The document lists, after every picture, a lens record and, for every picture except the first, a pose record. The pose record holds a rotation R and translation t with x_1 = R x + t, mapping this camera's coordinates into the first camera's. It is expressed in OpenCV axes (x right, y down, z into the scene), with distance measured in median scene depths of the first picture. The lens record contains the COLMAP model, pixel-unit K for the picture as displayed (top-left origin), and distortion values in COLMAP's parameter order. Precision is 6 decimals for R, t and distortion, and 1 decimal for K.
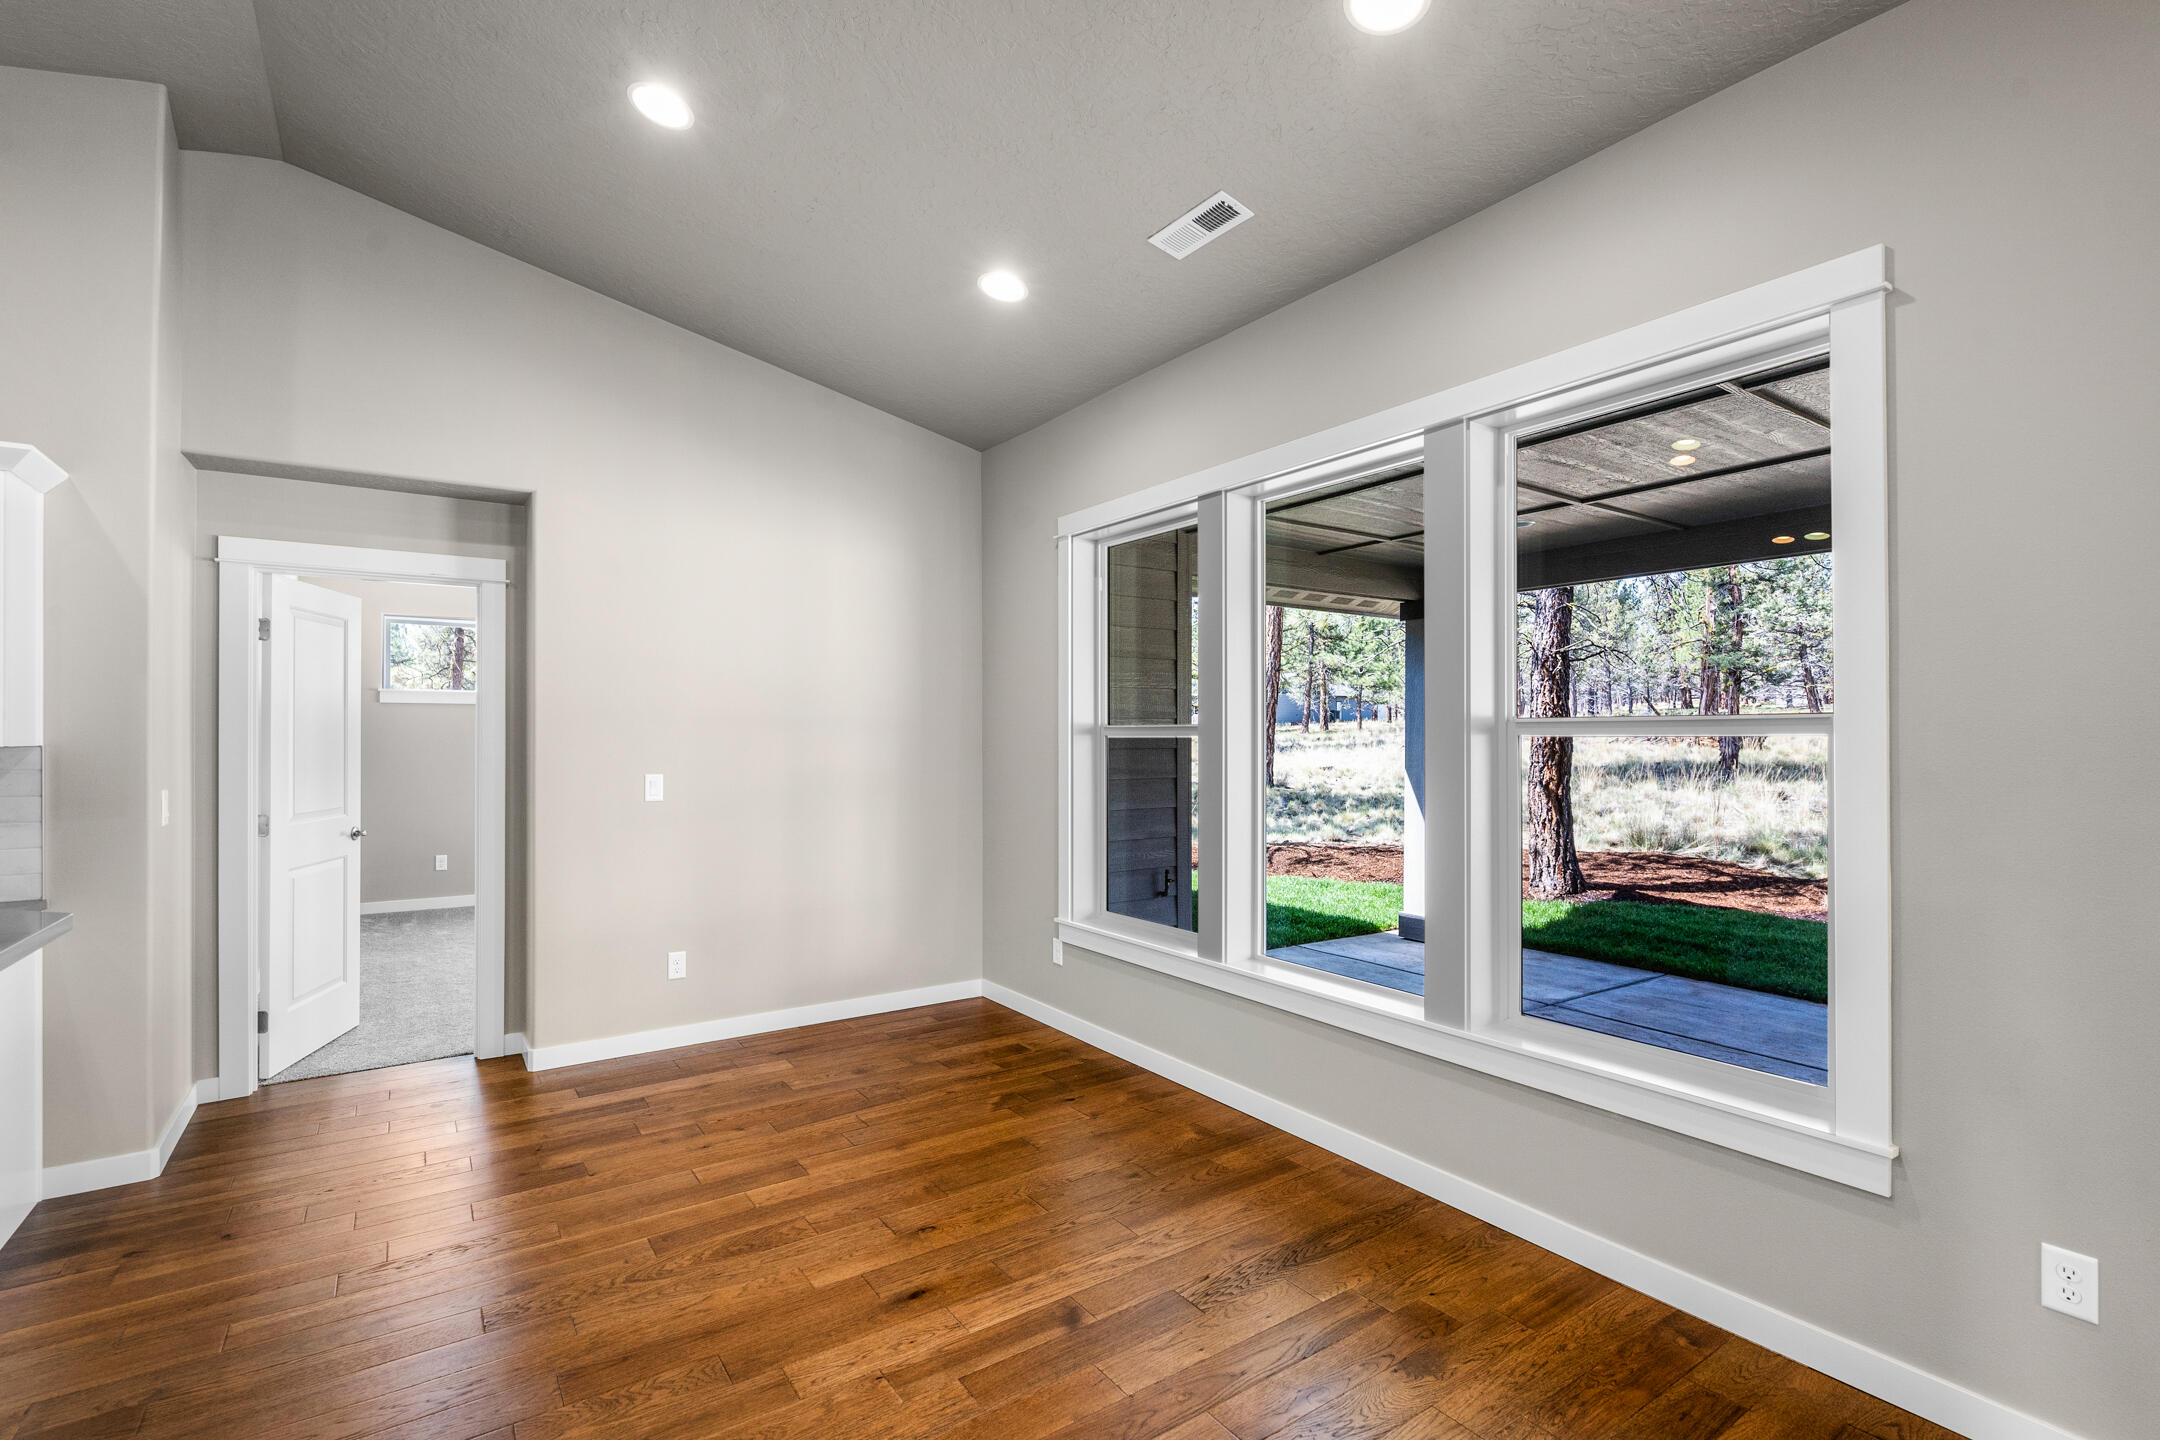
lens RADIAL K [[975.3, 0, 1065.4], [0, 975.3, 722.4], [0, 0, 1]] dist [-0.005959, 0.000117]
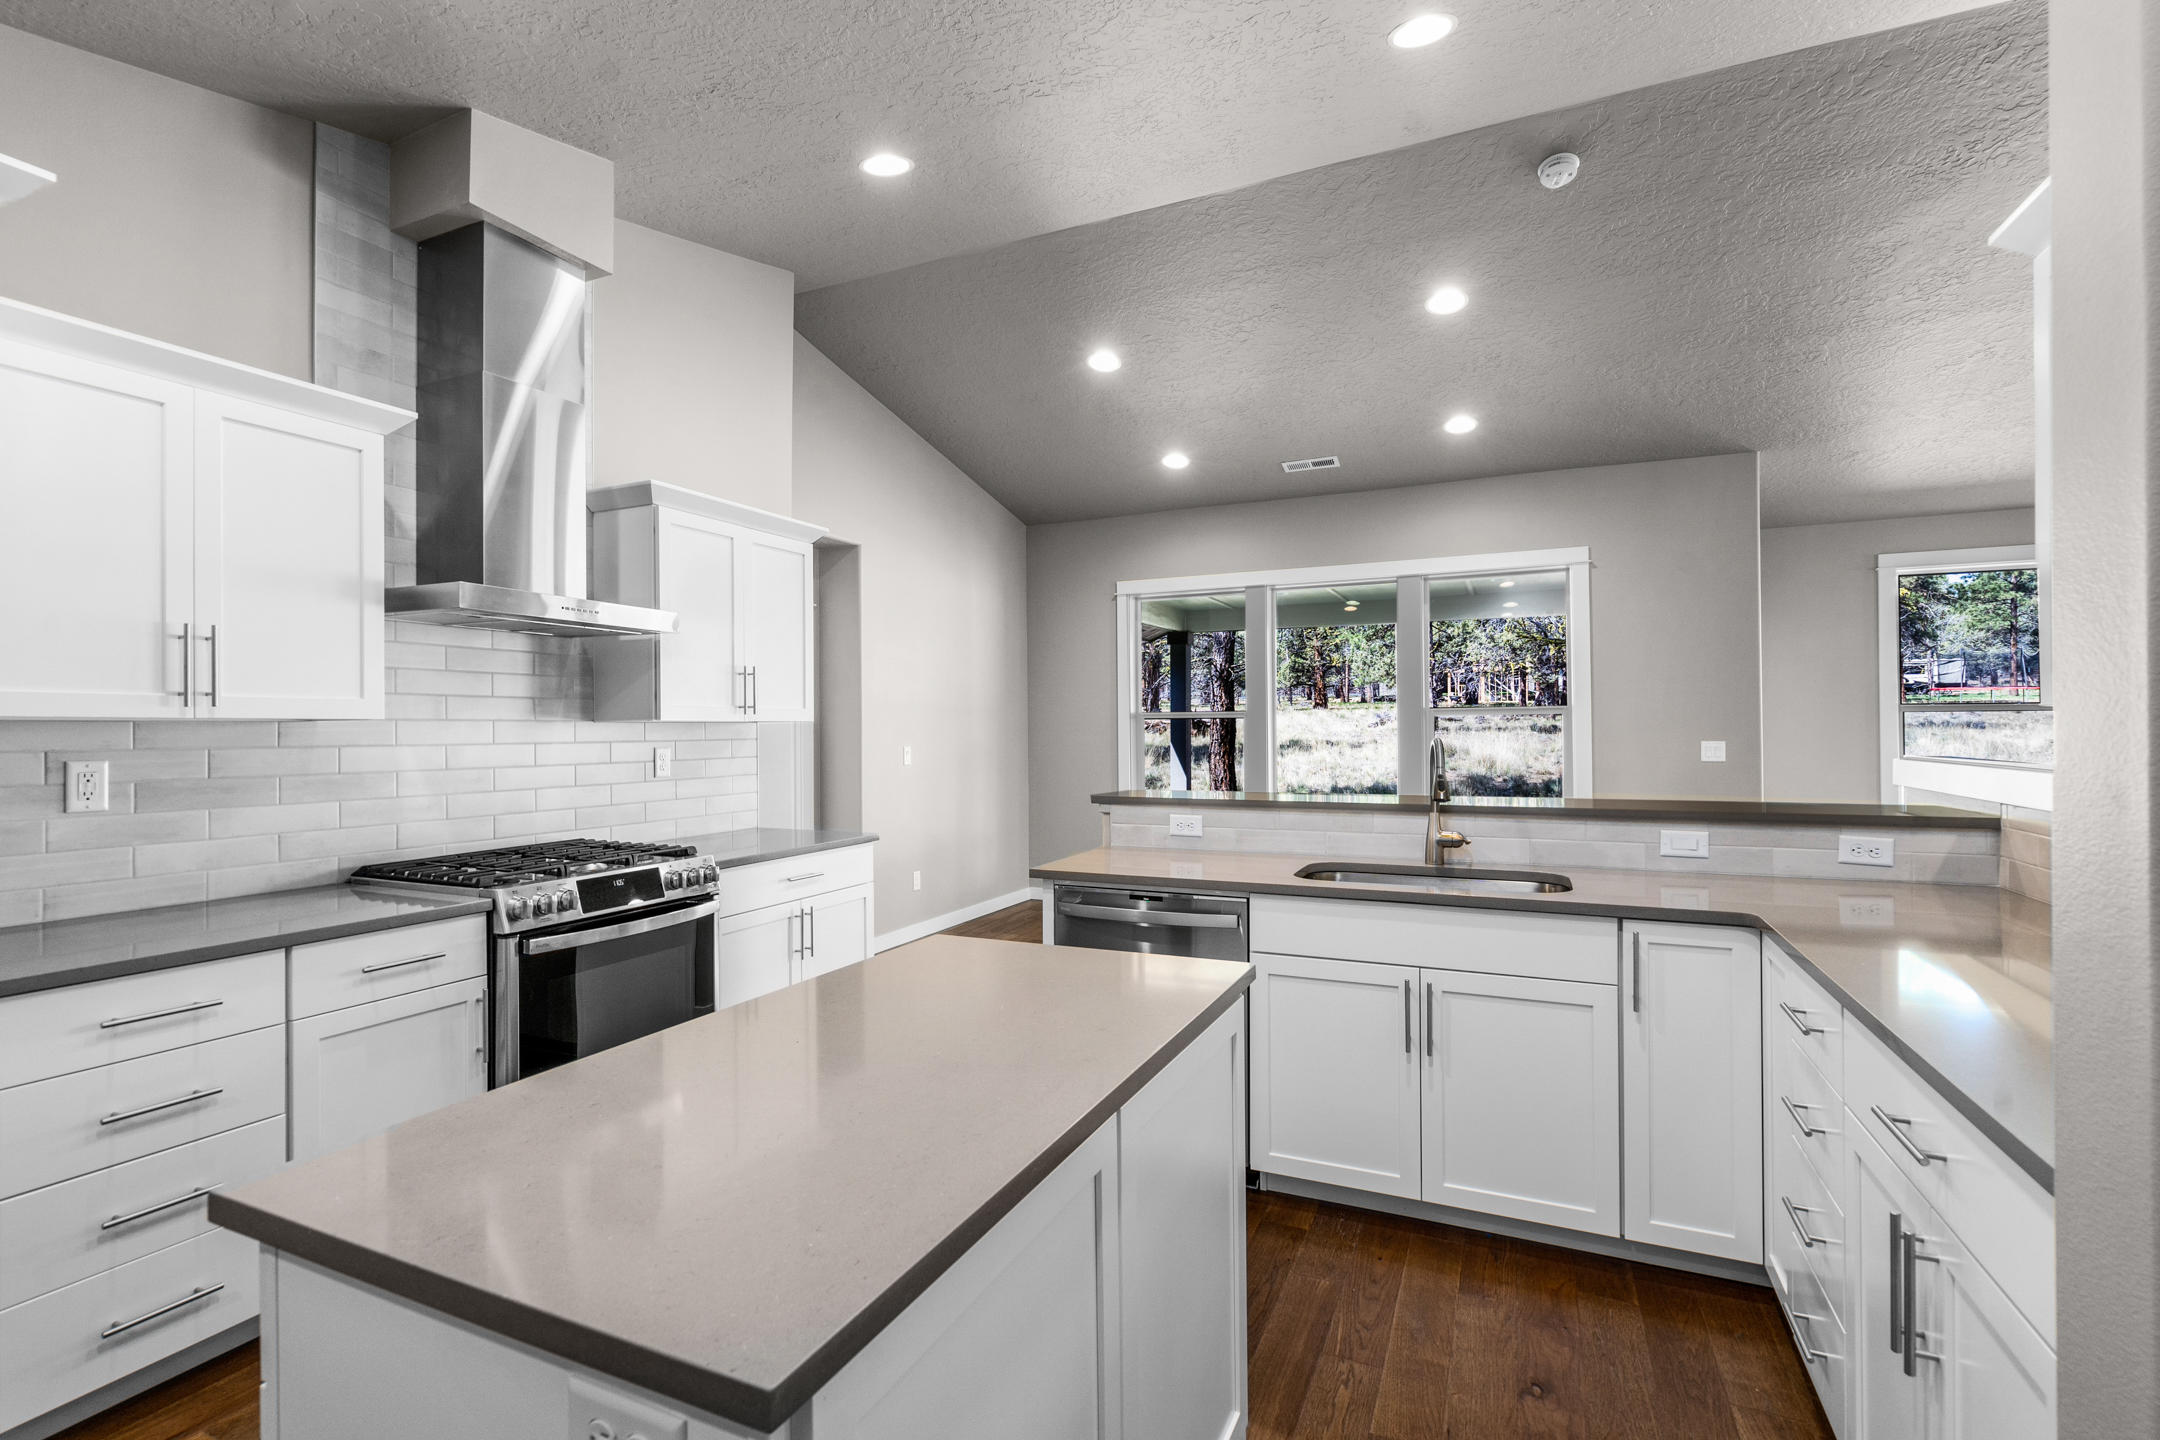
lens RADIAL K [[975.3, 0, 1077.3], [0, 975.3, 728.1], [0, 0, 1]] dist [-0.005959, 0.000117]
pose [[0.857968, -0.004313, 0.513685, -1.050715], [0.000979, 0.999977, 0.006761, 0.019291], [-0.513702, -0.005298, 0.857952, -0.390544]]
